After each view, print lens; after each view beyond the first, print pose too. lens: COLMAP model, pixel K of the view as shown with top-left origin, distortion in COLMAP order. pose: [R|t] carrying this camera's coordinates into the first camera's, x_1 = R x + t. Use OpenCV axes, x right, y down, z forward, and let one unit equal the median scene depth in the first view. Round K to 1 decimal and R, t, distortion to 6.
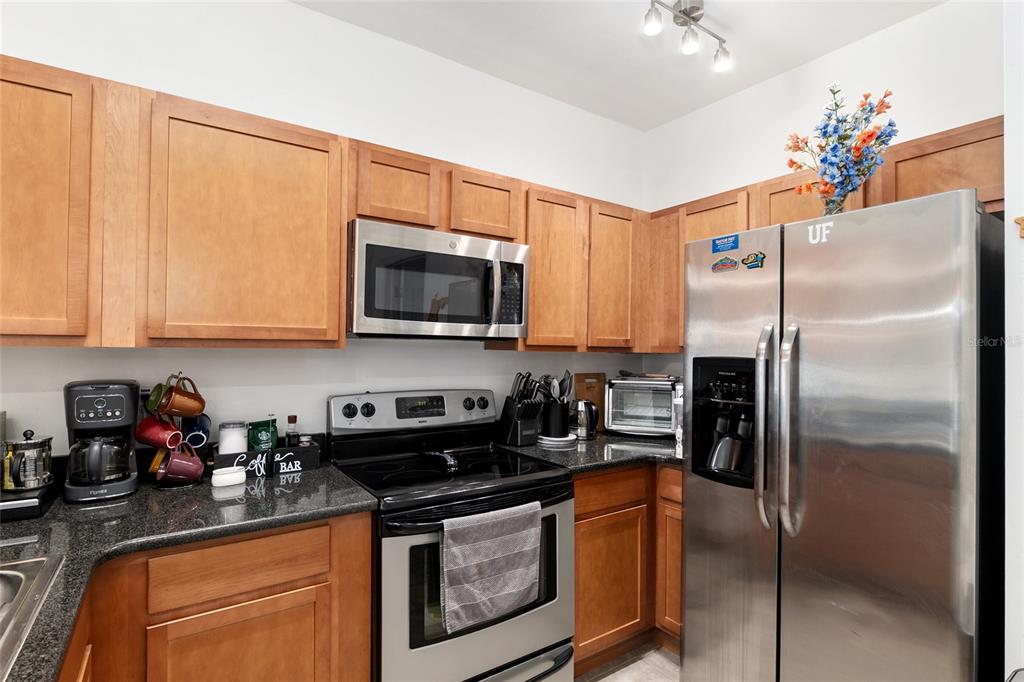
lens RADIAL K [[504.9, 0, 508.9], [0, 504.9, 342.8], [0, 0, 1]] dist [-0.006217, -0.000468]
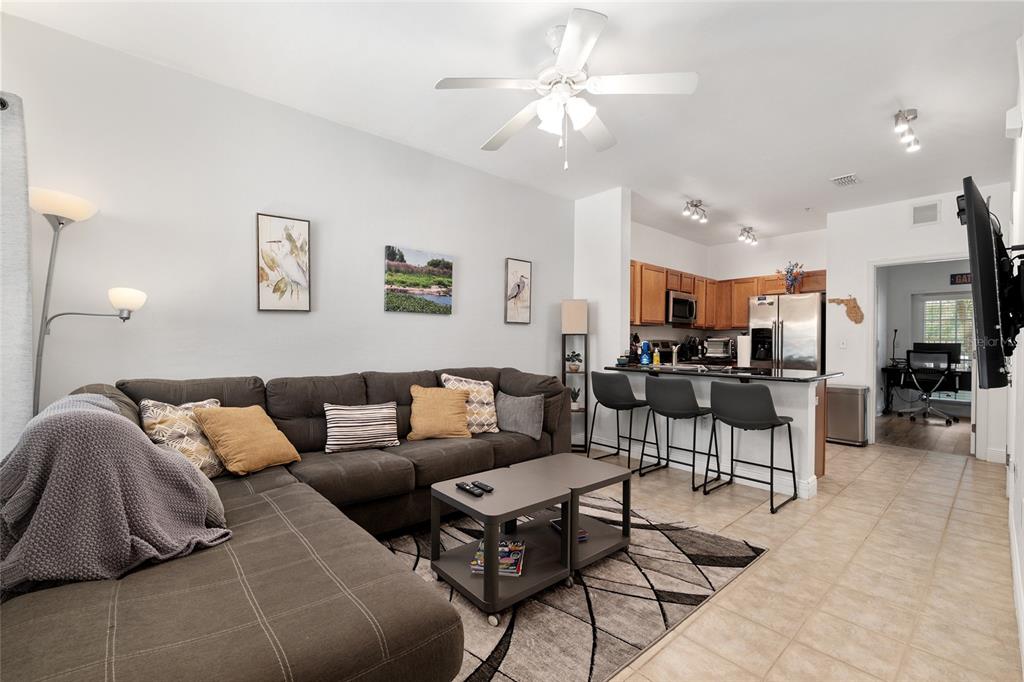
lens RADIAL K [[435.7, 0, 506.7], [0, 435.7, 343.6], [0, 0, 1]] dist [-0.009558, 0.000384]
pose [[0.992427, -0.004019, 0.122770, -1.791055], [0.002024, 0.999864, 0.016369, 0.081948], [-0.122819, -0.015997, 0.992300, -1.922245]]
